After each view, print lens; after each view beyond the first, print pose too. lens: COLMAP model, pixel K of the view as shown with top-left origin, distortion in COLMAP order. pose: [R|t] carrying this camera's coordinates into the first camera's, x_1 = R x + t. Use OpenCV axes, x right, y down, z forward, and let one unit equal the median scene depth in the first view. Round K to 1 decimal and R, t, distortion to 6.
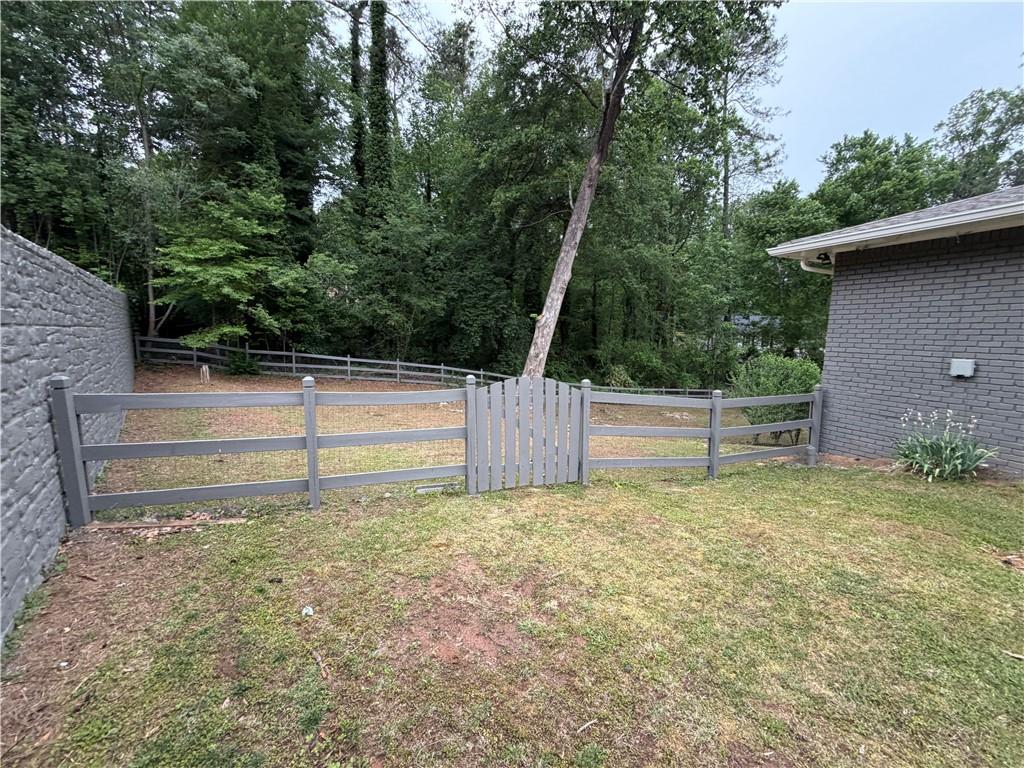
lens RADIAL K [[408.3, 0, 510.0], [0, 408.3, 385.2], [0, 0, 1]] dist [-0.000093, -0.000064]
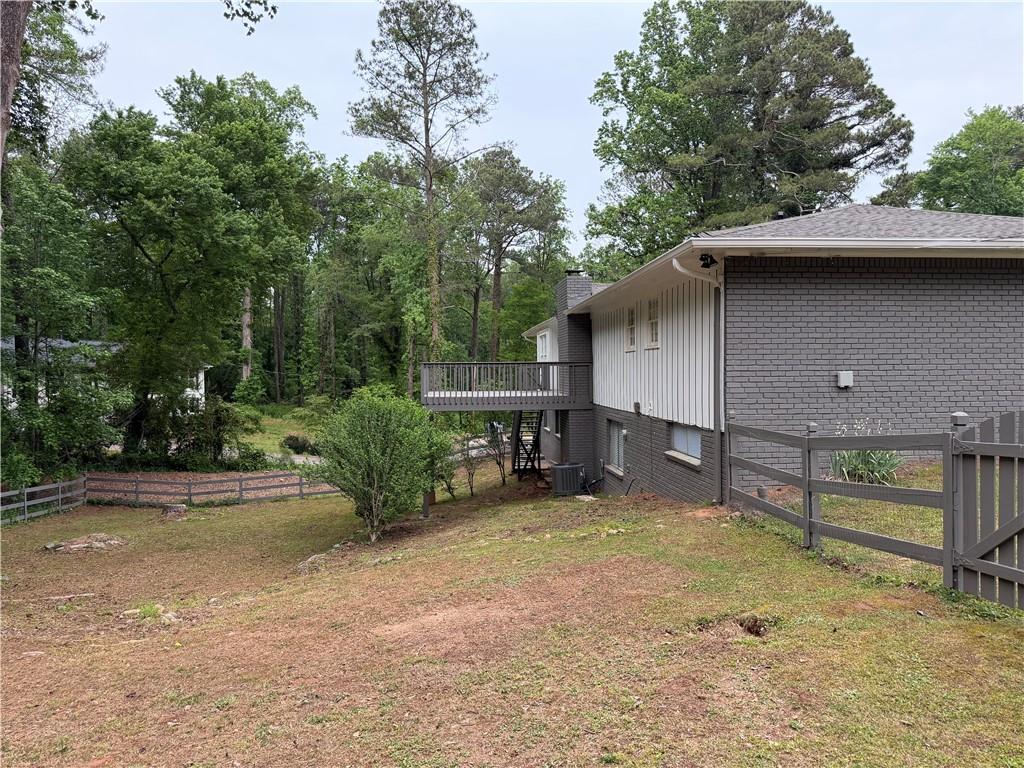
lens RADIAL K [[722.1, 0, 512.0], [0, 722.1, 384.0], [0, 0, 1]] dist [0.062139, -0.078078]
pose [[0.300883, -0.029421, 0.953207, -0.297225], [0.135832, 0.990656, -0.012299, -0.037884], [-0.943938, 0.133177, 0.302068, 0.375980]]
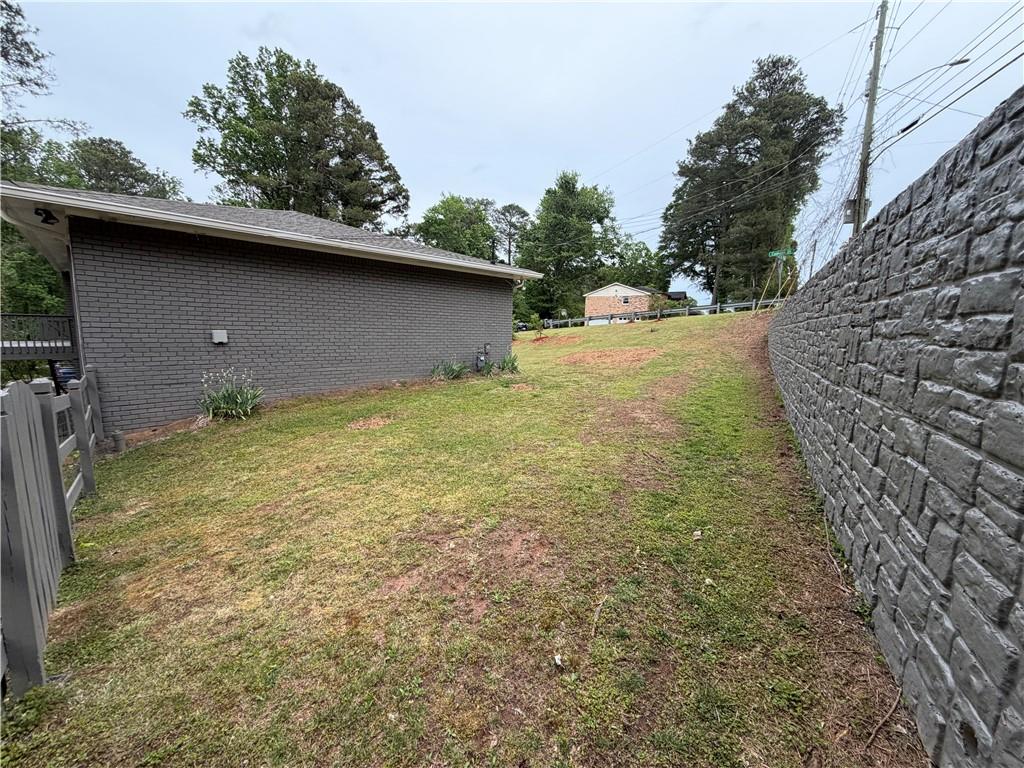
lens RADIAL K [[408.3, 0, 510.0], [0, 408.3, 385.2], [0, 0, 1]] dist [-0.000093, -0.000064]
pose [[-0.360734, -0.139613, 0.922160, -0.153295], [0.099586, 0.977314, 0.186920, -0.012804], [-0.927337, 0.159263, -0.338647, 0.177964]]
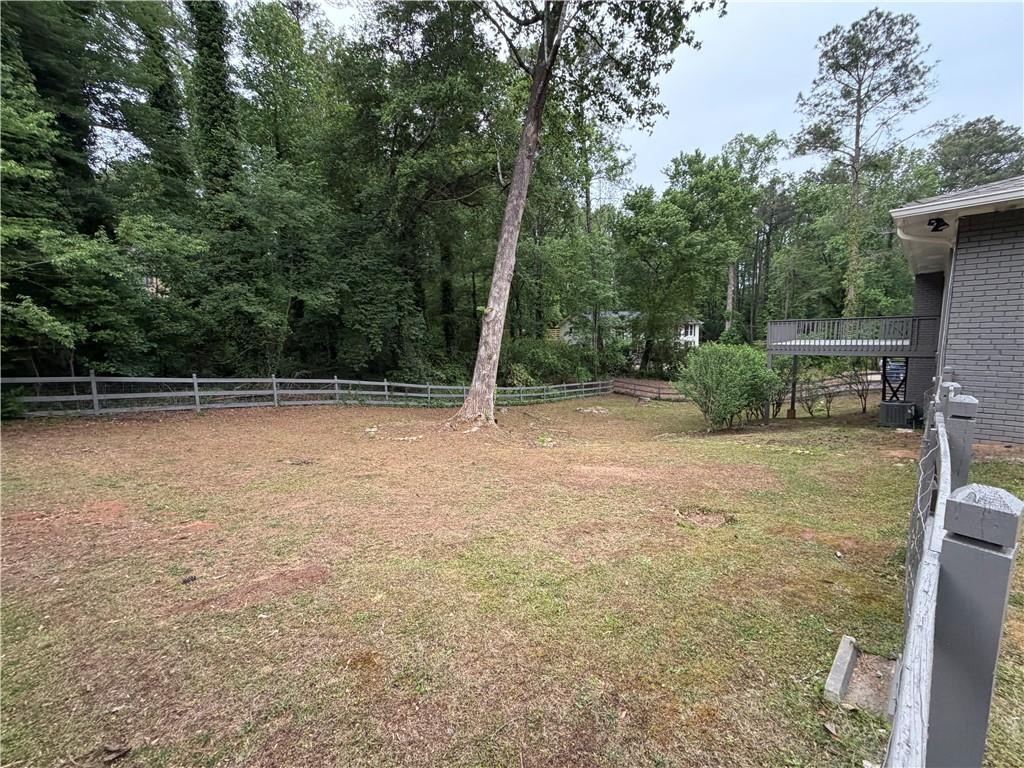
lens RADIAL K [[407.8, 0, 508.3], [0, 407.8, 384.1], [0, 0, 1]] dist [-0.000052, -0.000135]
pose [[0.929868, -0.083567, 0.358277, -0.171912], [0.086170, 0.996242, 0.008727, -0.020396], [-0.357660, 0.022758, 0.933574, 0.200886]]
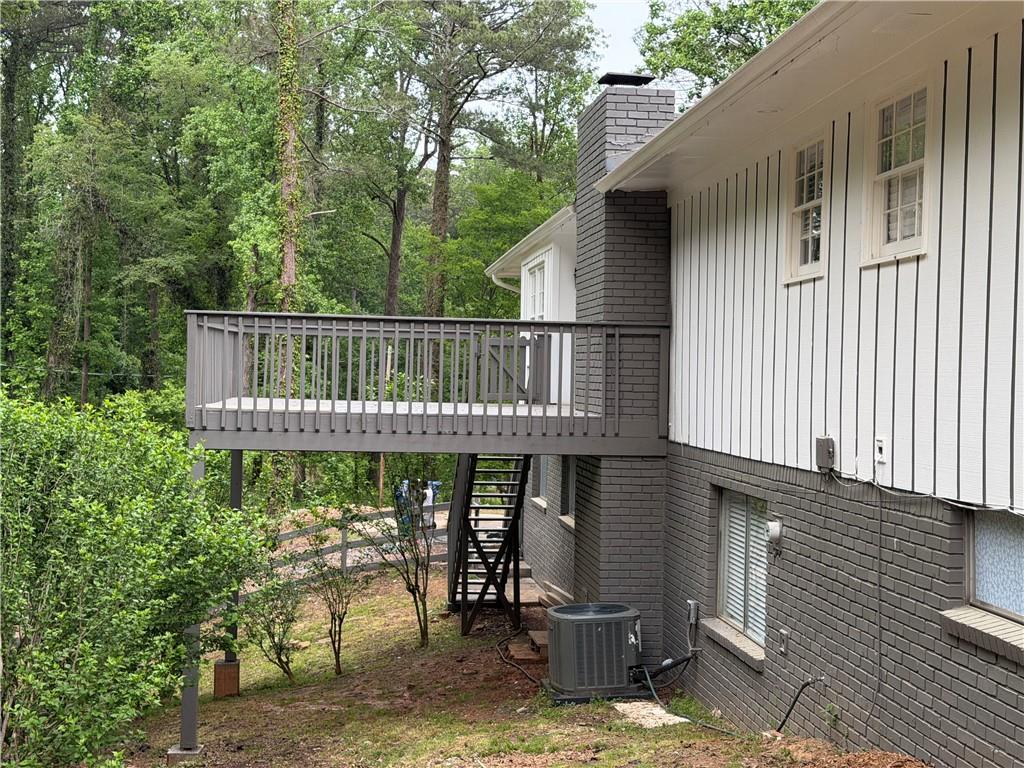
lens RADIAL K [[1431.4, 0, 512.0], [0, 1431.4, 384.0], [0, 0, 1]] dist [0.032582, 0.034797]
pose [[0.275864, -0.007760, 0.961165, 0.005907], [0.105827, 0.994133, -0.022347, -0.027683], [-0.955353, 0.107882, 0.275067, 0.457528]]
